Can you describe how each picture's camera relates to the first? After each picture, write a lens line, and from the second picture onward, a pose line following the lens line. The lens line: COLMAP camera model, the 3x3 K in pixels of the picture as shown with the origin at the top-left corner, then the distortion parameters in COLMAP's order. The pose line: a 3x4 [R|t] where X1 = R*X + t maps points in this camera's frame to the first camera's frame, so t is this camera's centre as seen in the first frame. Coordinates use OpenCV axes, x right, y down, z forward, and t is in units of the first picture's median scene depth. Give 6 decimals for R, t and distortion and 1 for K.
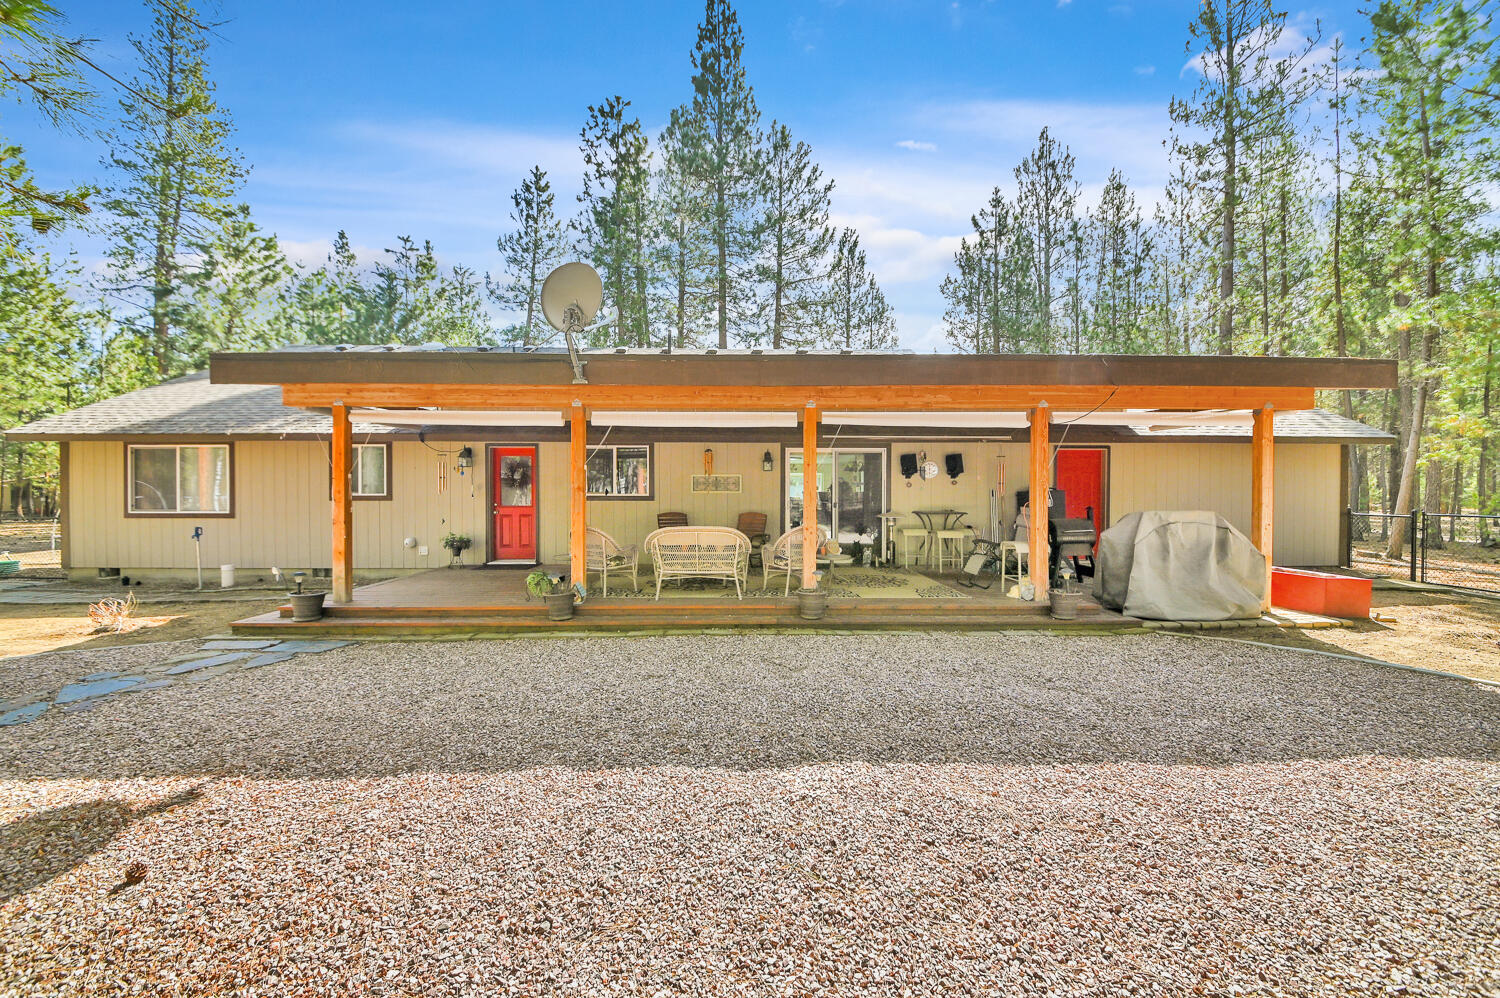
lens RADIAL K [[547.4, 0, 771.3], [0, 547.4, 499.3], [0, 0, 1]] dist [0.006491, -0.011661]
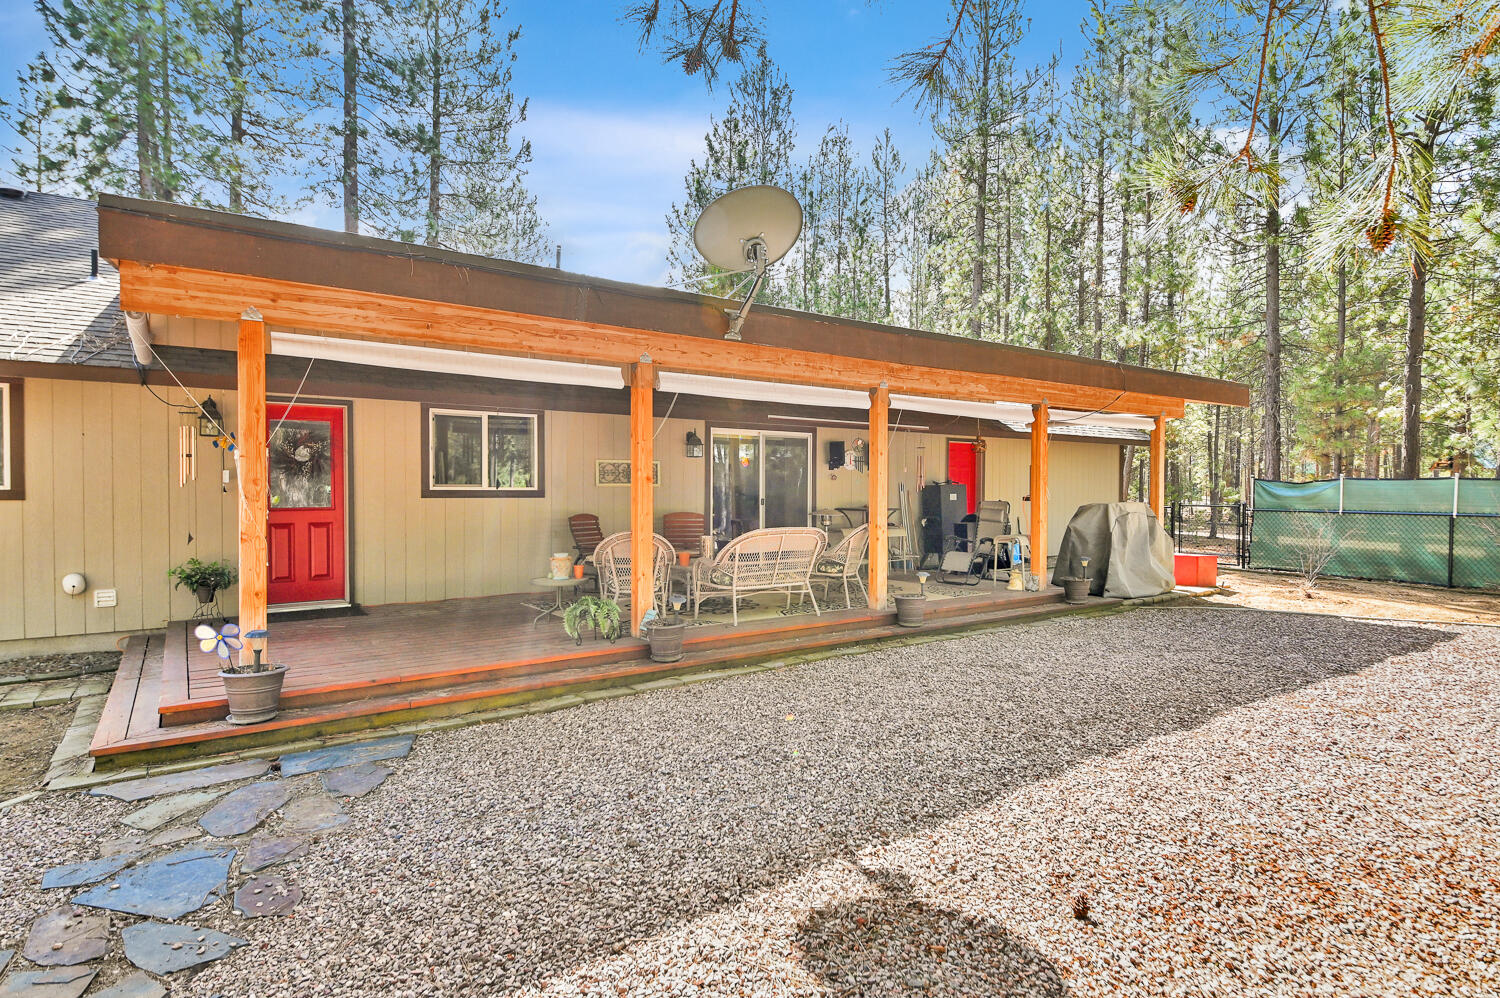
lens RADIAL K [[790.2, 0, 769.6], [0, 790.2, 493.7], [0, 0, 1]] dist [0.020781, -0.000090]
pose [[0.823887, -0.002895, 0.566747, -0.547141], [0.005363, 0.999982, -0.002688, 0.002504], [-0.566729, 0.005255, 0.823888, 0.043679]]
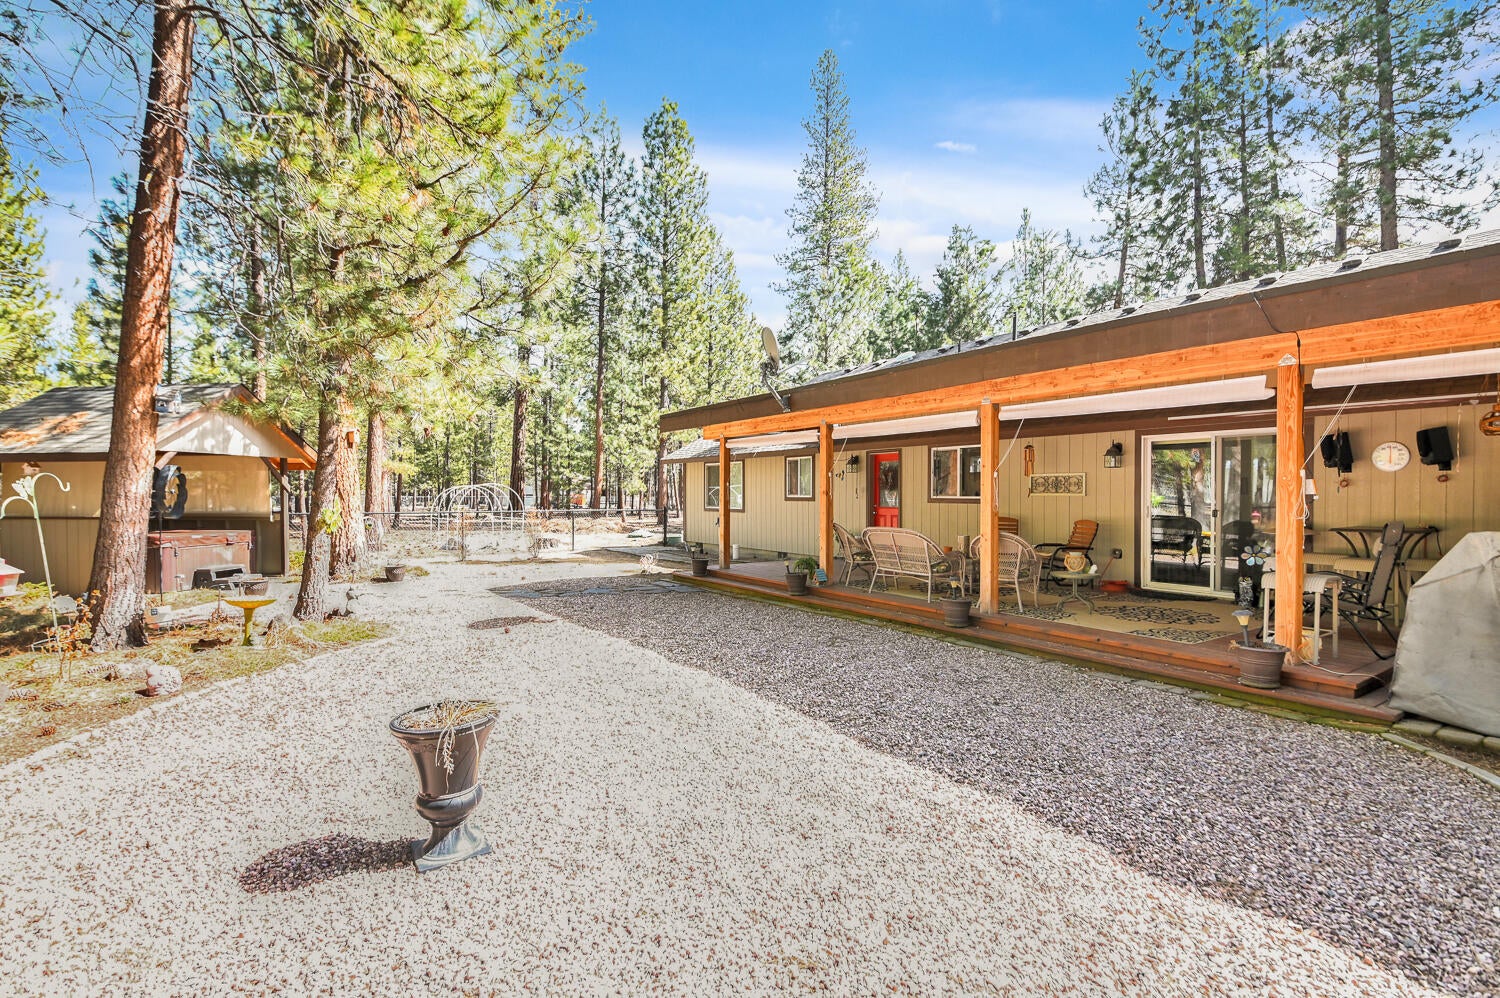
lens RADIAL K [[728.9, 0, 750.0], [0, 728.9, 499.0], [0, 0, 1]] dist [0.000715, -0.000181]
pose [[0.529528, 0.005255, -0.848276, 0.623413], [-0.009294, 0.999957, 0.000393, -0.002242], [0.848242, 0.007676, 0.529554, 0.005481]]
